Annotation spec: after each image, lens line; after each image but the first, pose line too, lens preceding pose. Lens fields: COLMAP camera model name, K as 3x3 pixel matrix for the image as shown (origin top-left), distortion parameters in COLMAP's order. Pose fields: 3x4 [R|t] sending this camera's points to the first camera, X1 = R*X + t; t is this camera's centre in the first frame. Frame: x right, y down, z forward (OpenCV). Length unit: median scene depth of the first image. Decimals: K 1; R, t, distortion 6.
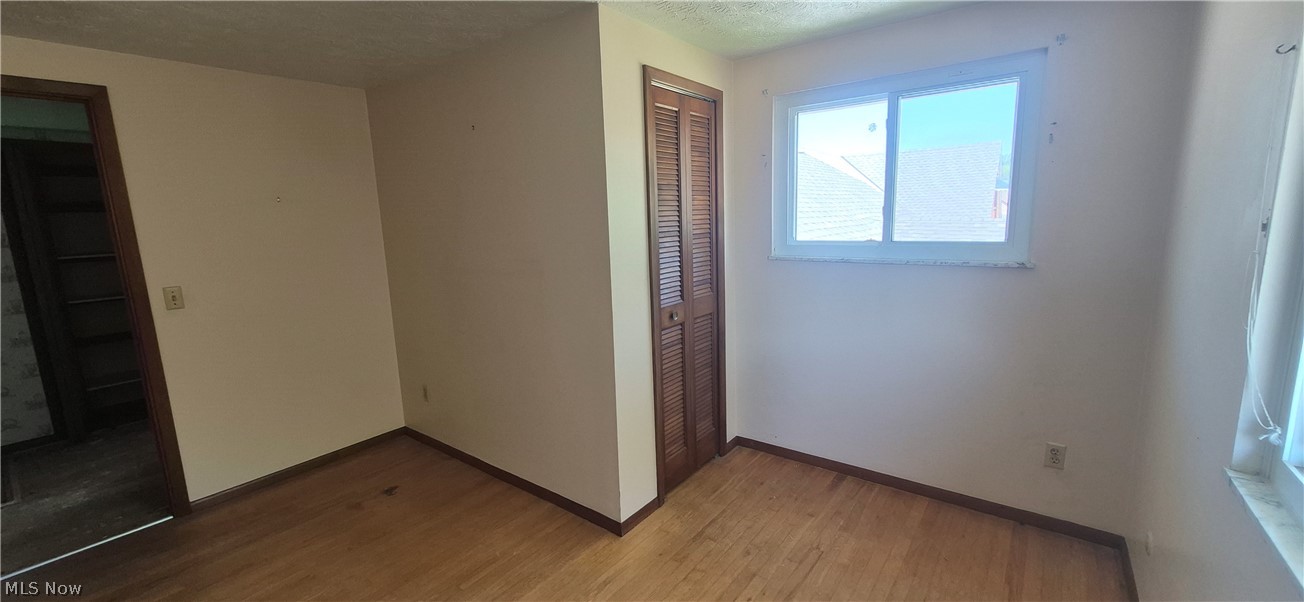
lens RADIAL K [[511.7, 0, 654.5], [0, 511.7, 299.0], [0, 0, 1]] dist [0.001431, -0.000589]
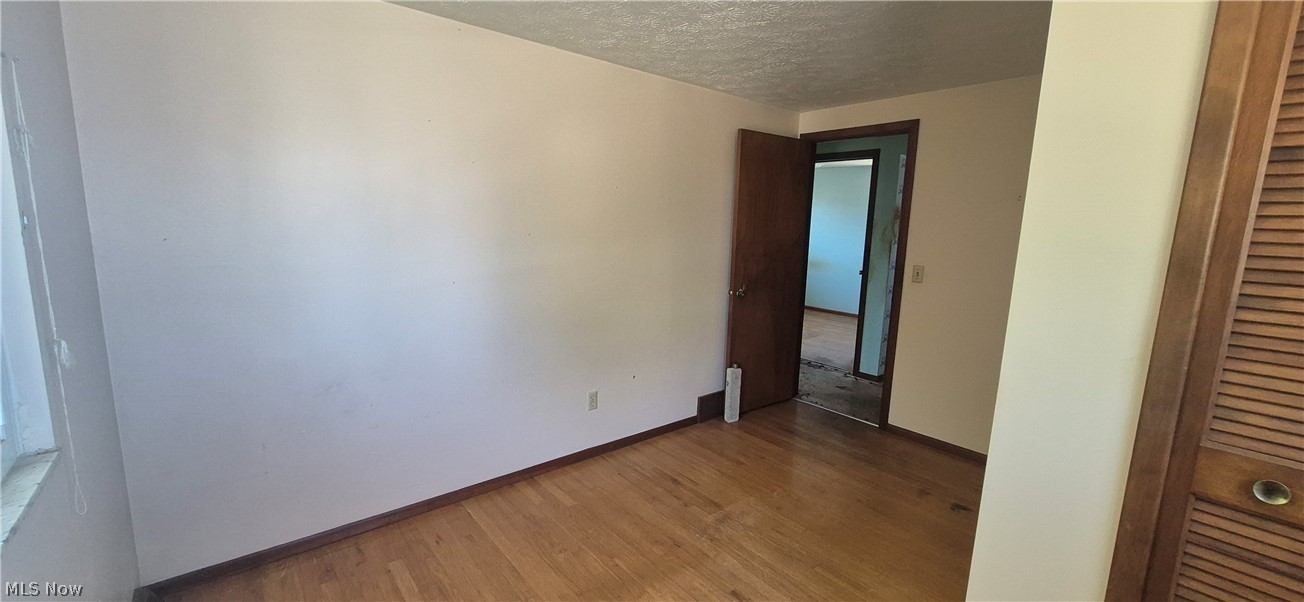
lens RADIAL K [[511.7, 0, 654.5], [0, 511.7, 299.0], [0, 0, 1]] dist [0.001431, -0.000589]
pose [[-0.220867, 0.178874, -0.958760, 0.546663], [-0.181520, 0.958323, 0.220609, -0.121578], [0.958263, 0.222759, -0.179193, 0.680082]]
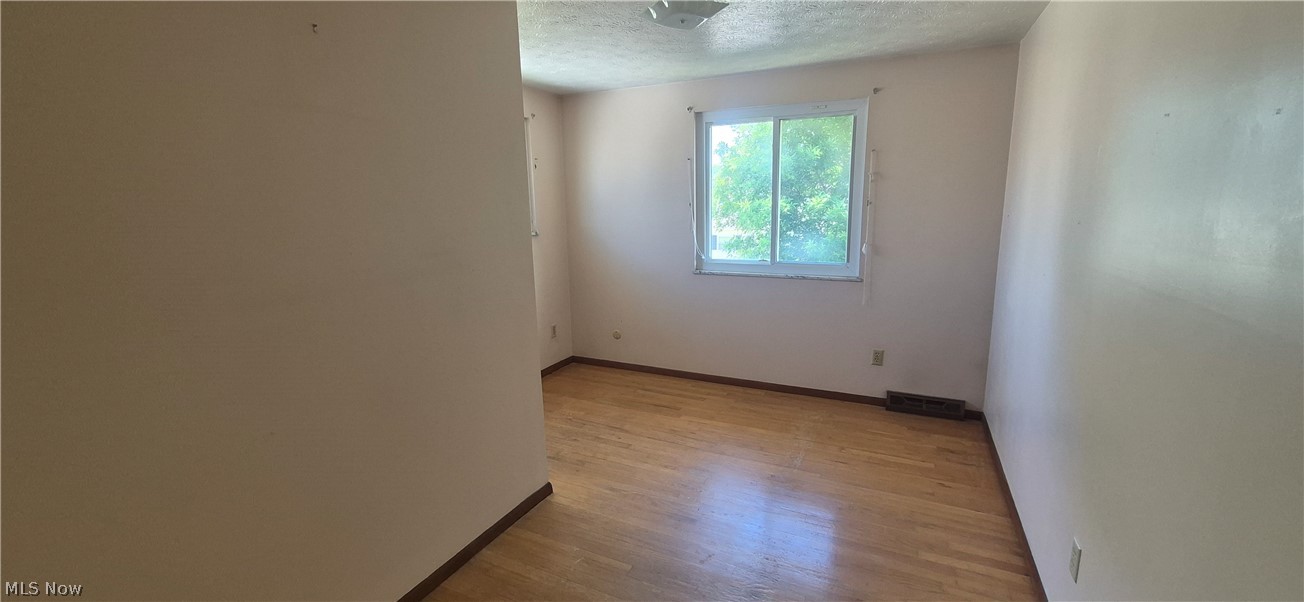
lens RADIAL K [[511.7, 0, 654.5], [0, 511.7, 299.0], [0, 0, 1]] dist [0.001431, -0.000589]
pose [[-0.196719, -0.149478, 0.968998, -1.139640], [0.186163, 0.964637, 0.186599, -0.098303], [-0.962624, 0.217099, -0.161935, 0.907752]]
